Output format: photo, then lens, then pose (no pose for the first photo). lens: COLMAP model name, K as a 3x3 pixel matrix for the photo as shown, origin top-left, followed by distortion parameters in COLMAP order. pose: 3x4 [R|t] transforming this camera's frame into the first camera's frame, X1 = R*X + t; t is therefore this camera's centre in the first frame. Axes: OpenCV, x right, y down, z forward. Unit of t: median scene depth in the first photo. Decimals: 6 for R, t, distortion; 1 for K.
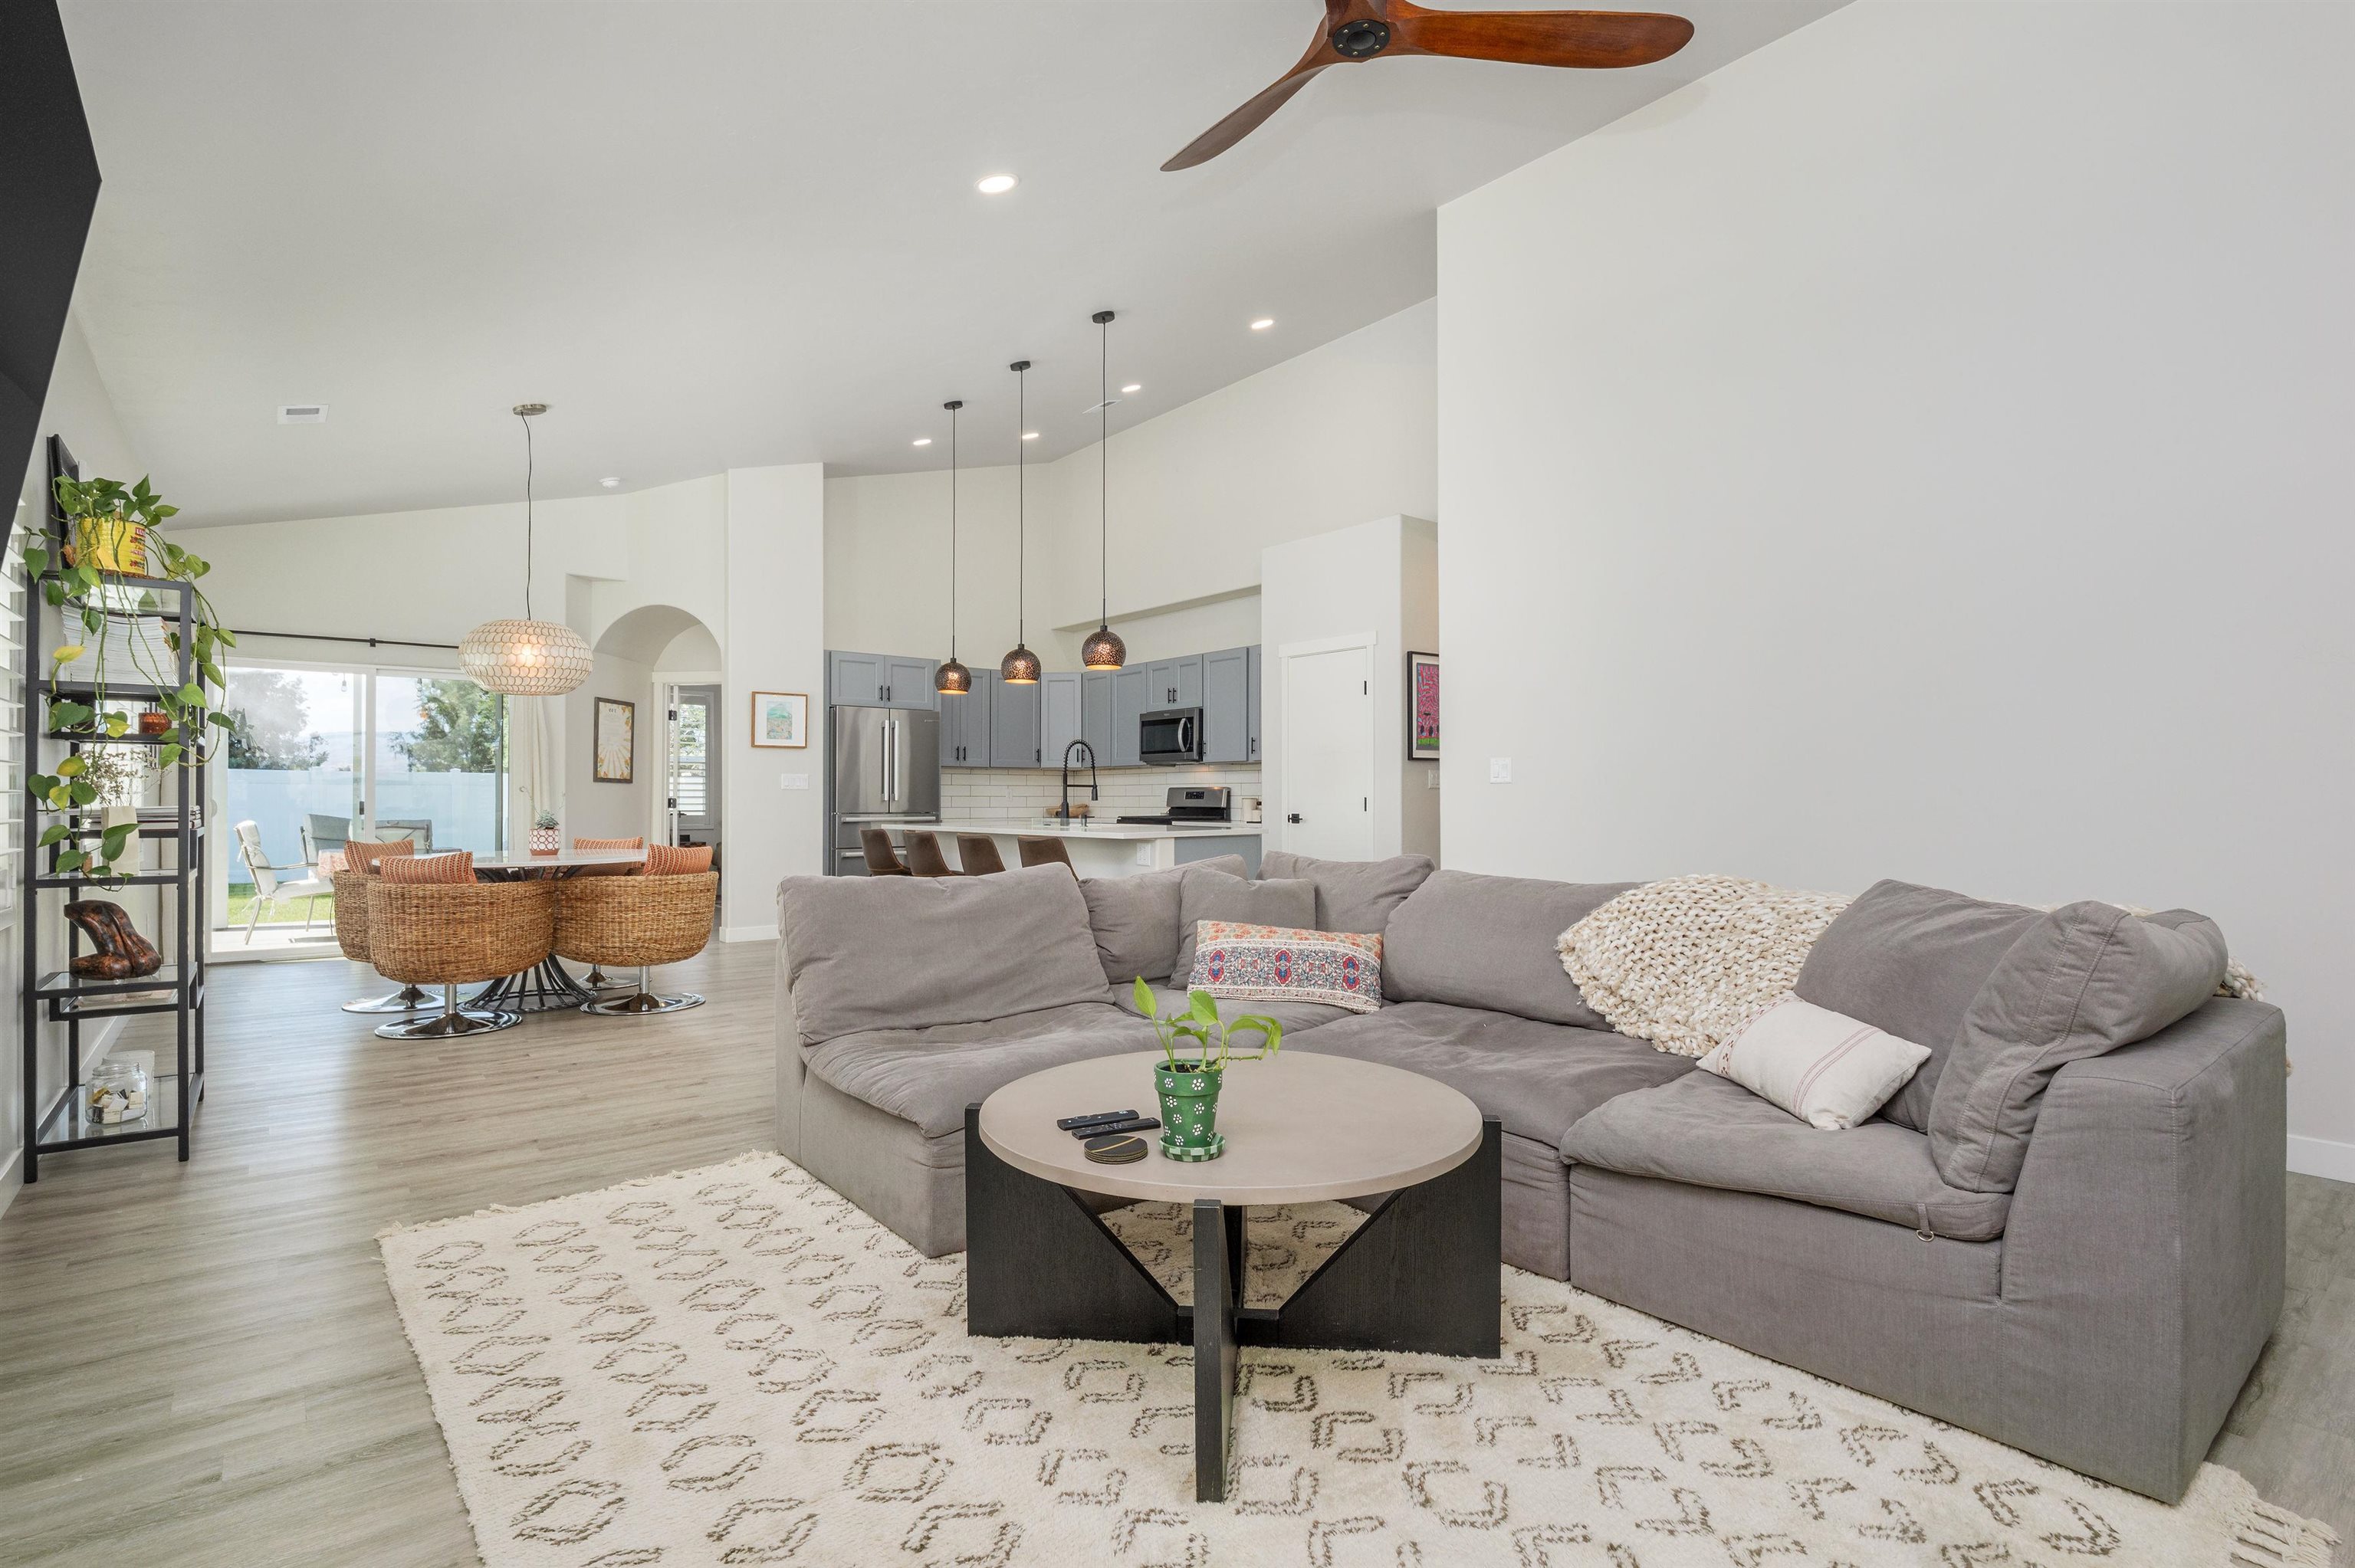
lens RADIAL K [[1134.9, 0, 1161.6], [0, 1134.9, 789.3], [0, 0, 1]] dist [0.004327, -0.022691]
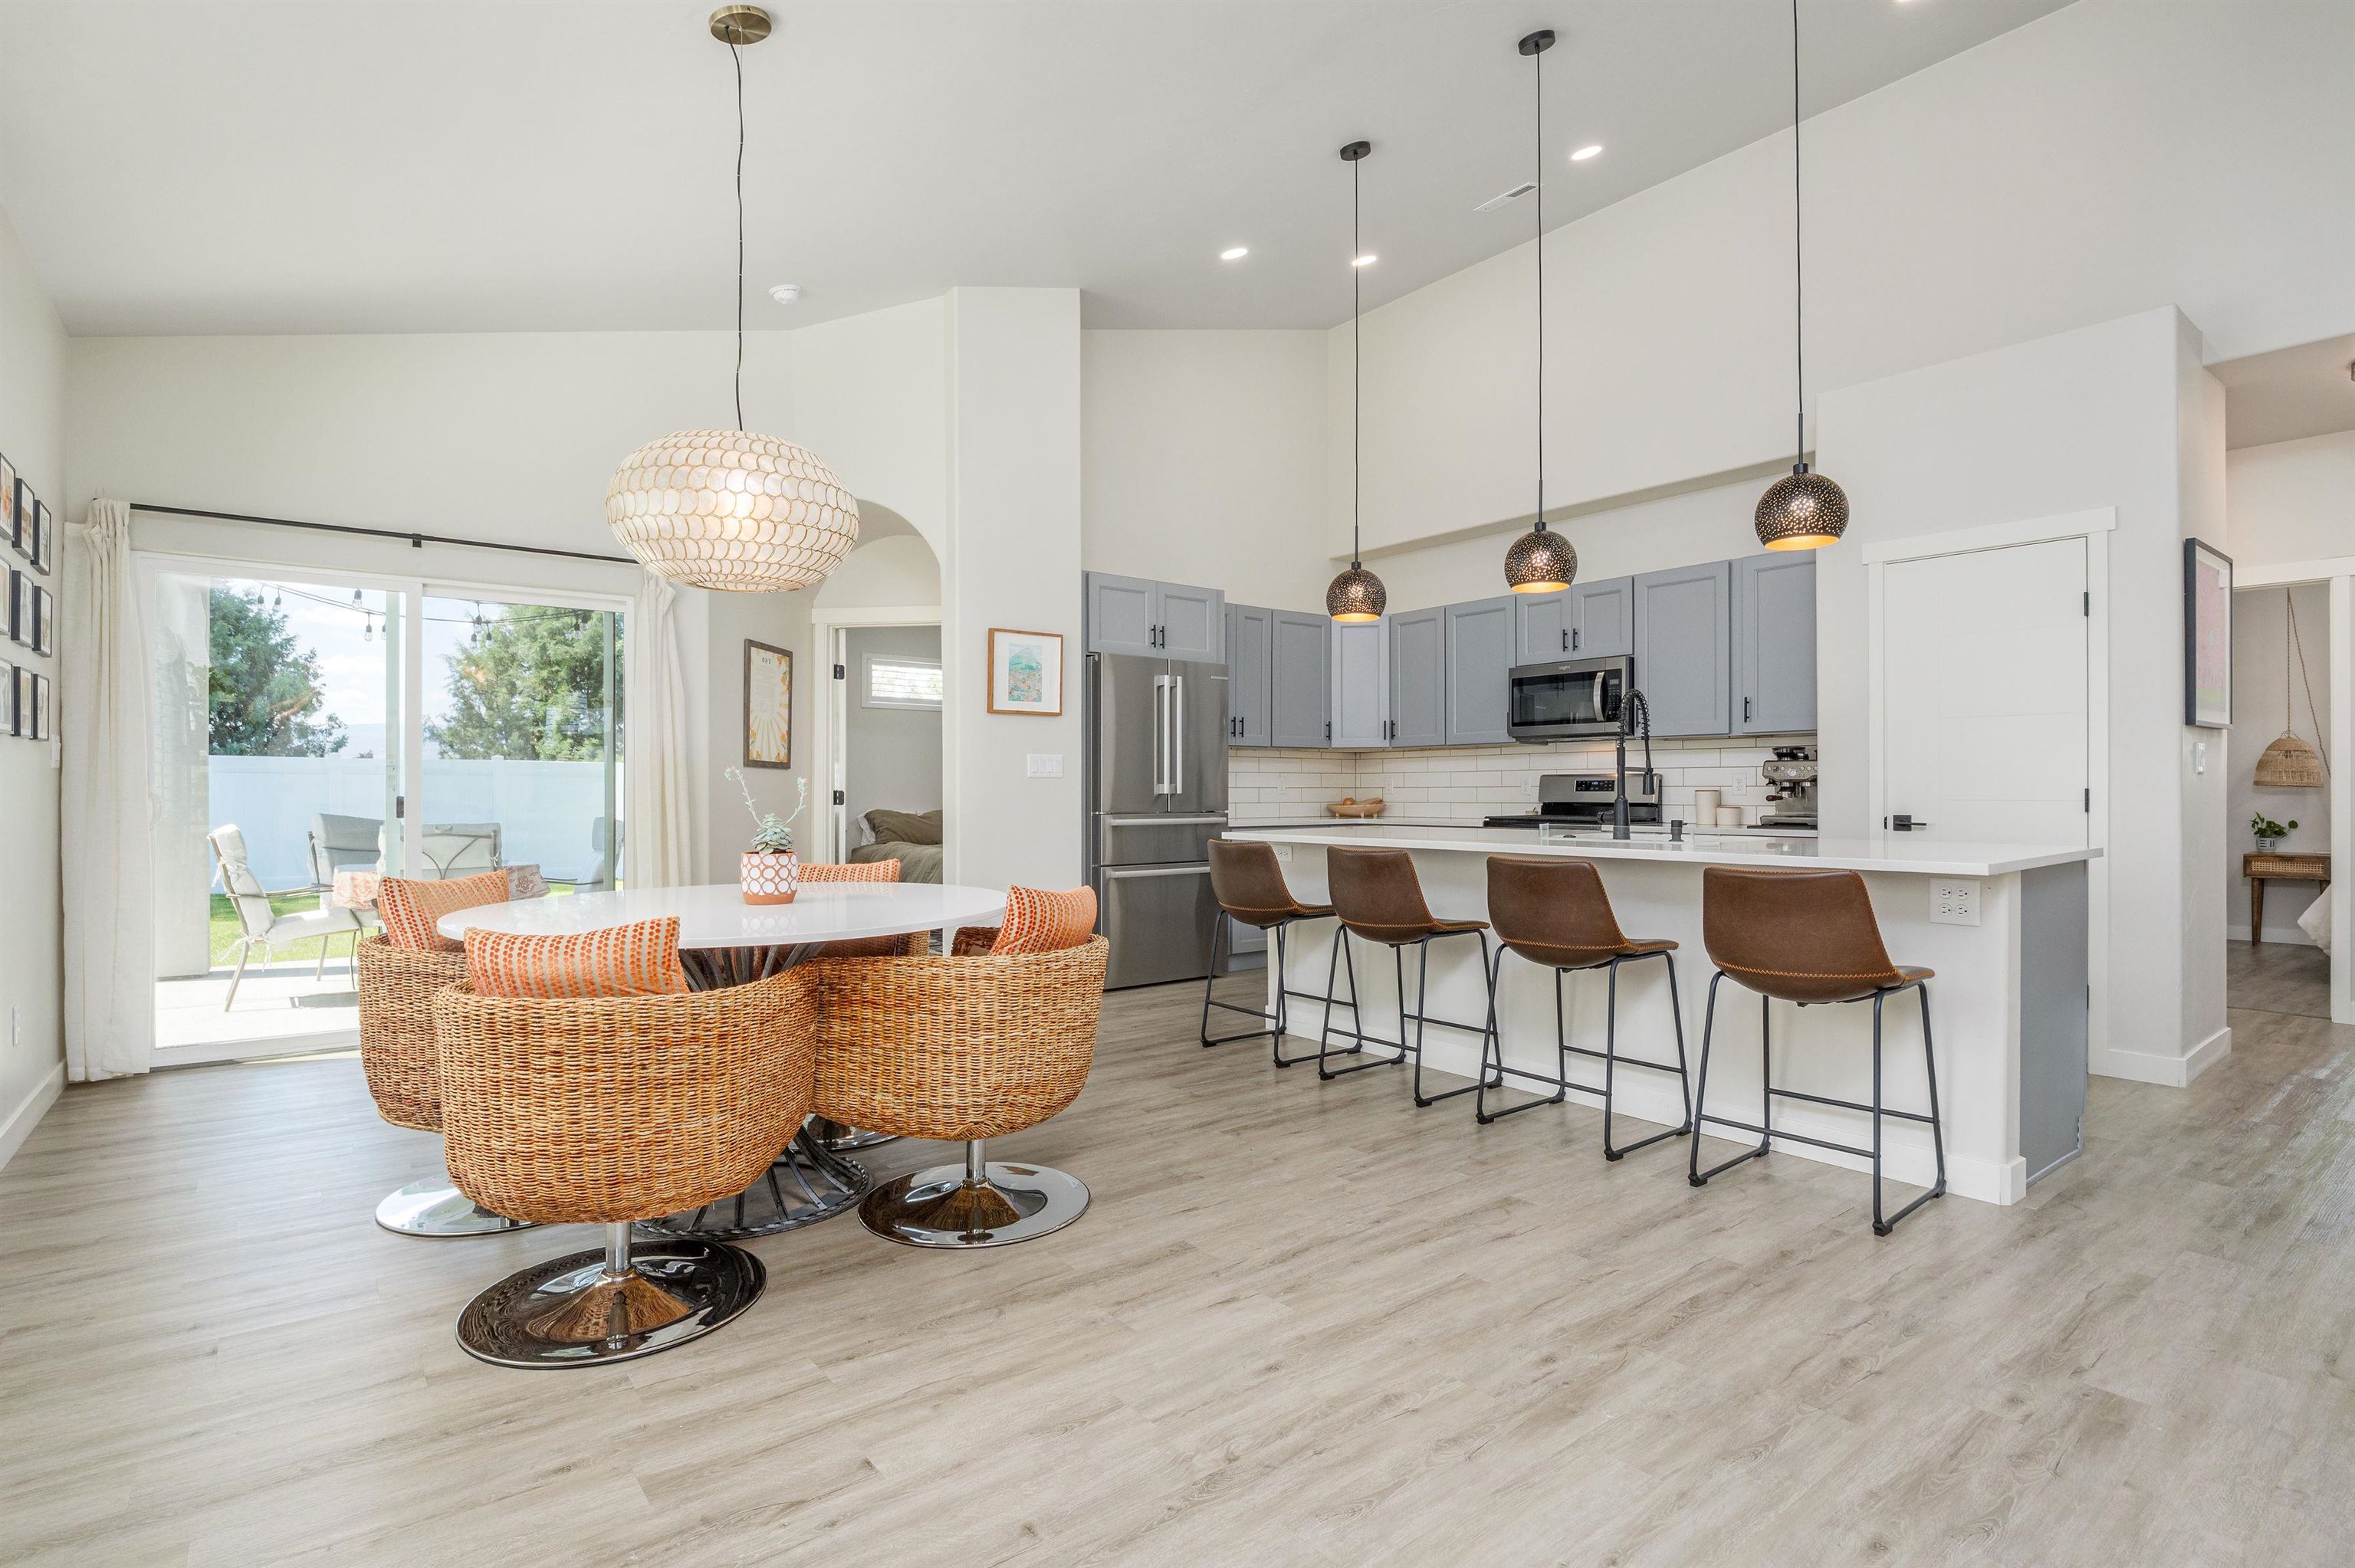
lens RADIAL K [[1134.9, 0, 1161.6], [0, 1134.9, 789.3], [0, 0, 1]] dist [0.004327, -0.022691]
pose [[0.999930, -0.000943, -0.011807, -0.236245], [0.001046, 0.999962, 0.008686, 0.001225], [0.011798, -0.008697, 0.999893, 0.321146]]
